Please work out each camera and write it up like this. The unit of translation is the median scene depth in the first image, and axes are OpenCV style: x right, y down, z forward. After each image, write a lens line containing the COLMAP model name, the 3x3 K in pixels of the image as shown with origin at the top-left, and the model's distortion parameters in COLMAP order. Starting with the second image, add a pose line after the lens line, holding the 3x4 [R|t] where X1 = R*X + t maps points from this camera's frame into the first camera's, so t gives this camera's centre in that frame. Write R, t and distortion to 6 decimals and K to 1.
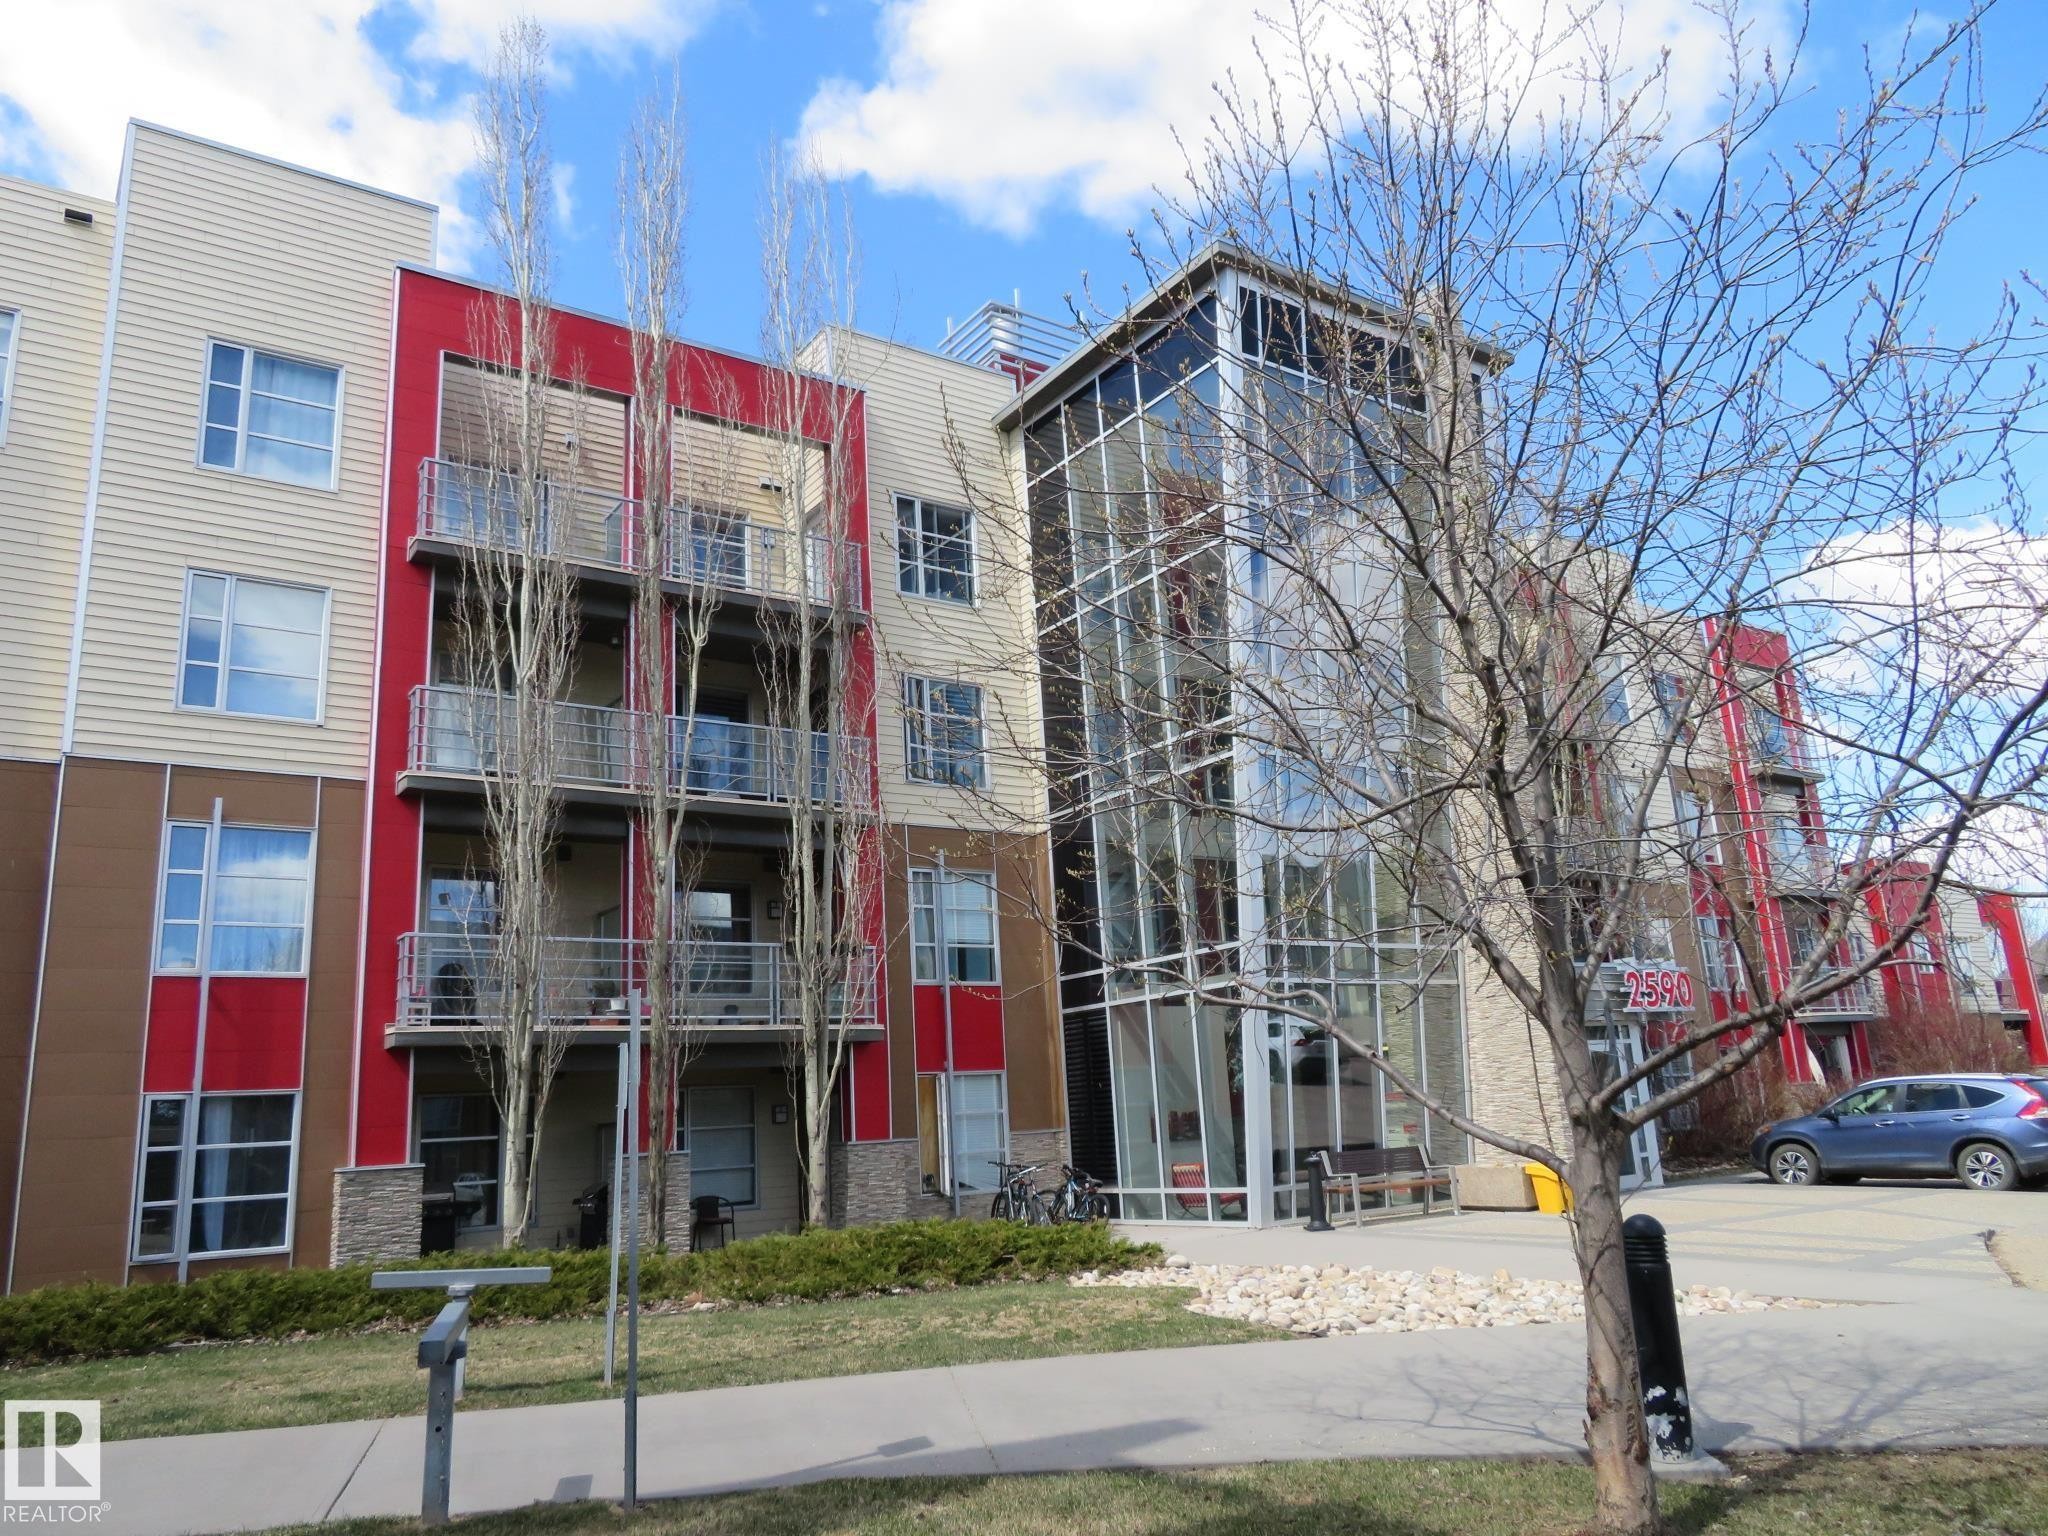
lens RADIAL K [[1482.5, 0, 1024.0], [0, 1482.5, 768.0], [0, 0, 1]] dist [-0.001901, 0.001878]
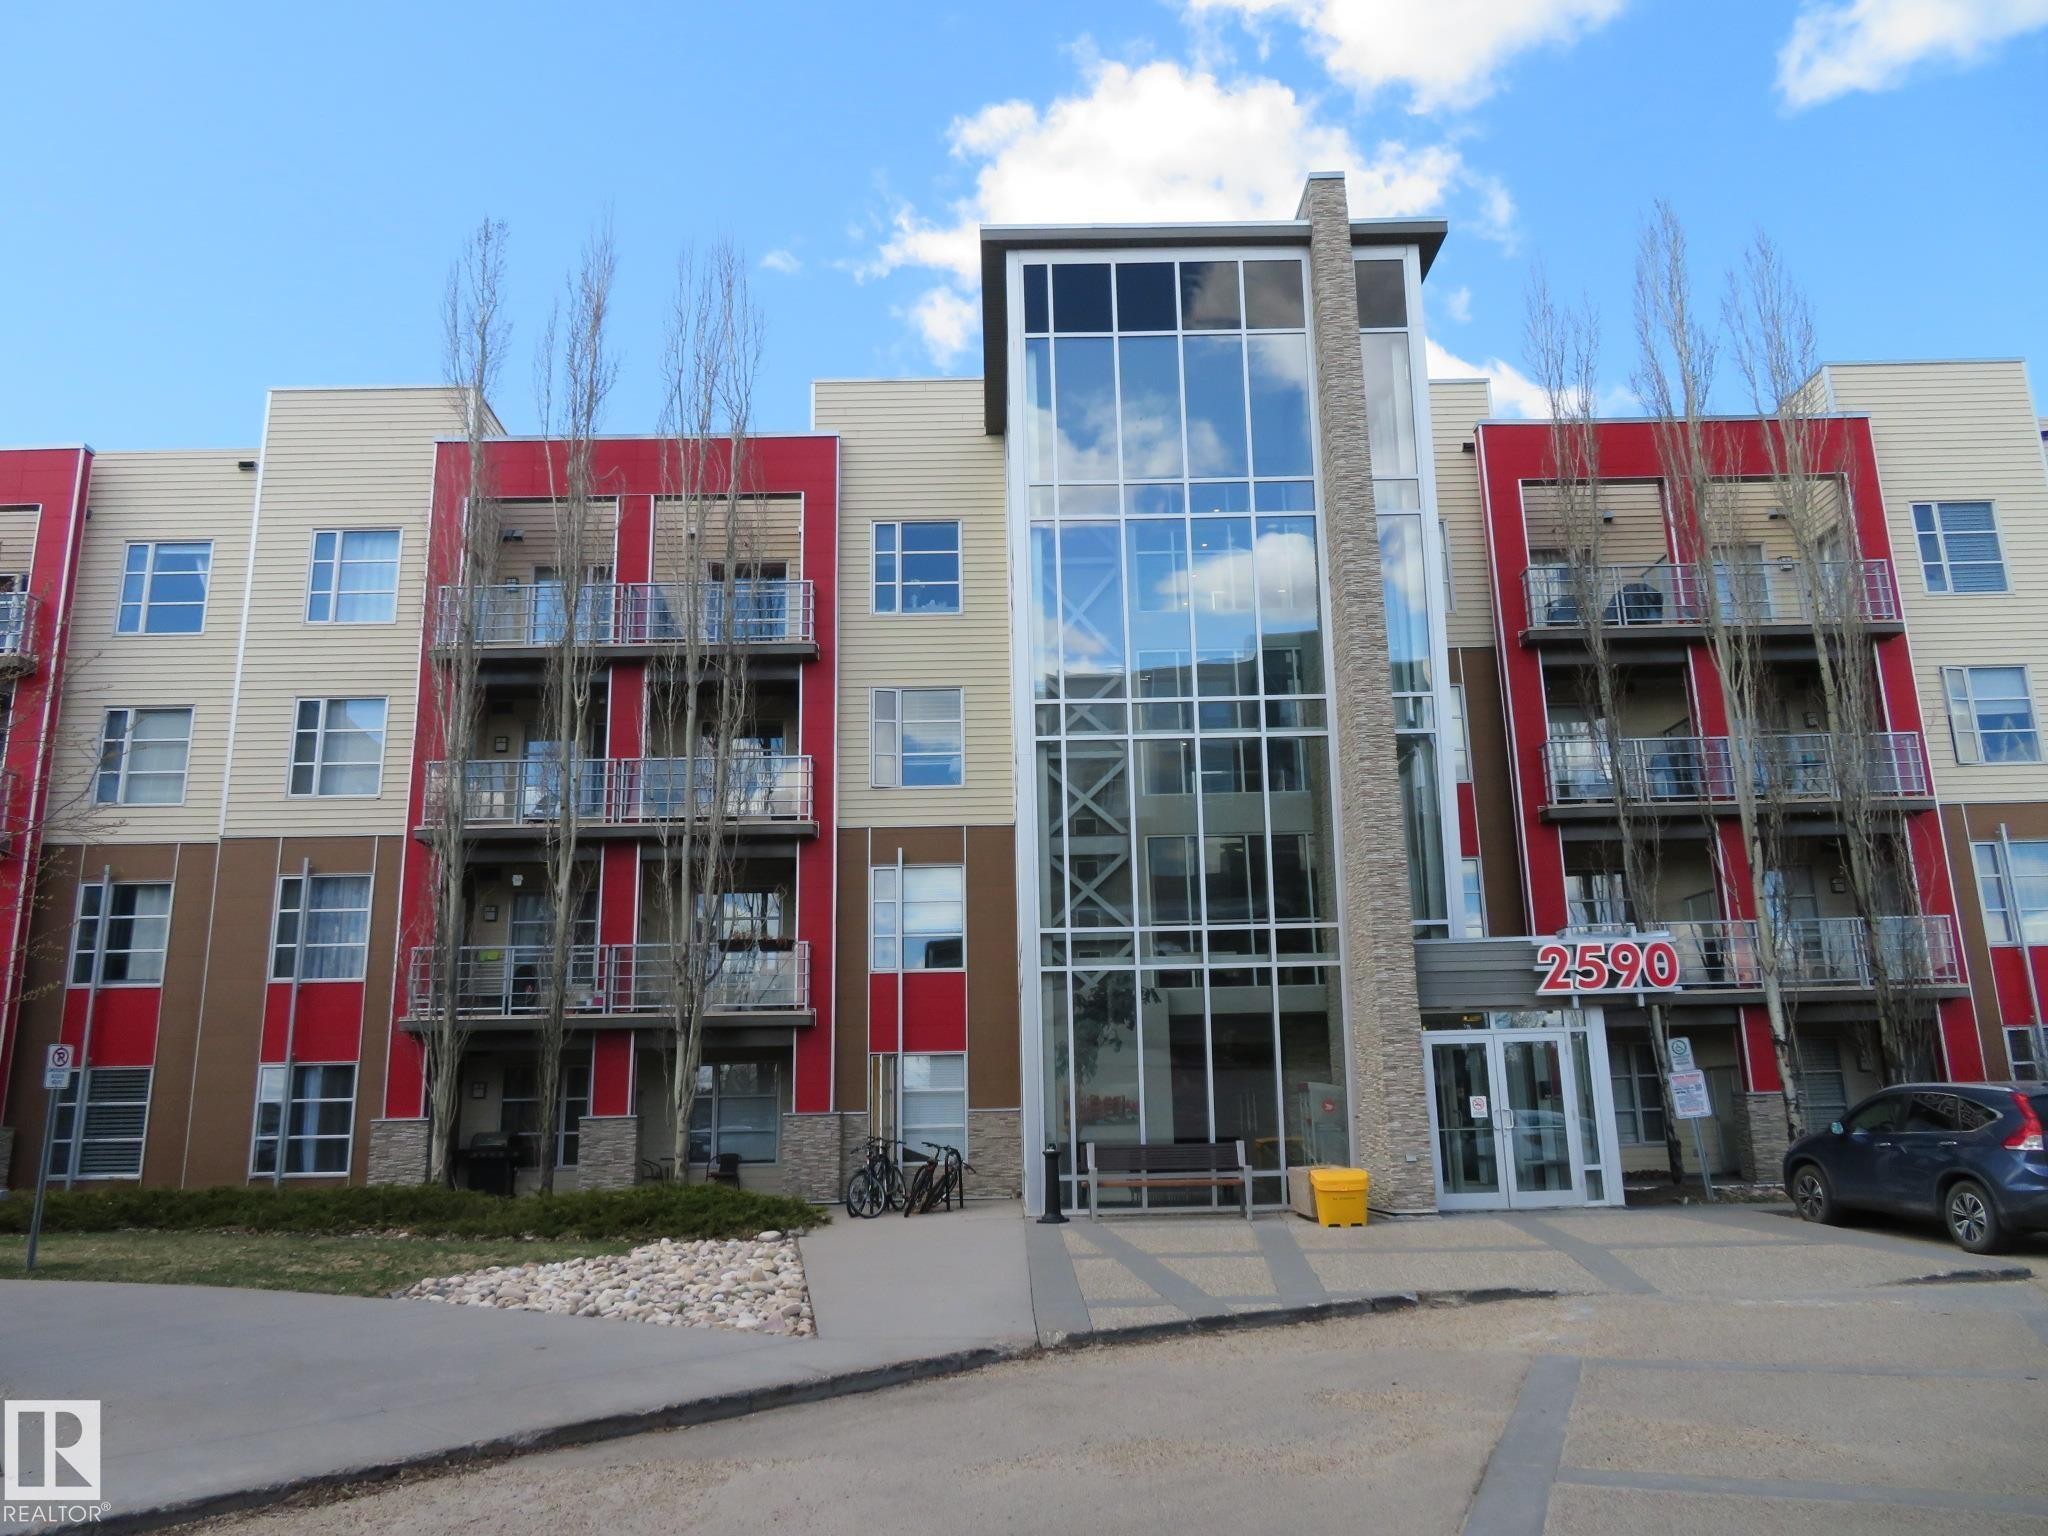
lens RADIAL K [[1473.5, 0, 1024.0], [0, 1473.5, 768.0], [0, 0, 1]] dist [-0.008274, 0.001460]
pose [[0.825872, -0.088002, -0.556948, 0.696721], [0.108732, 0.994062, 0.004164, 0.003059], [0.553275, -0.063996, 0.830537, 0.176893]]
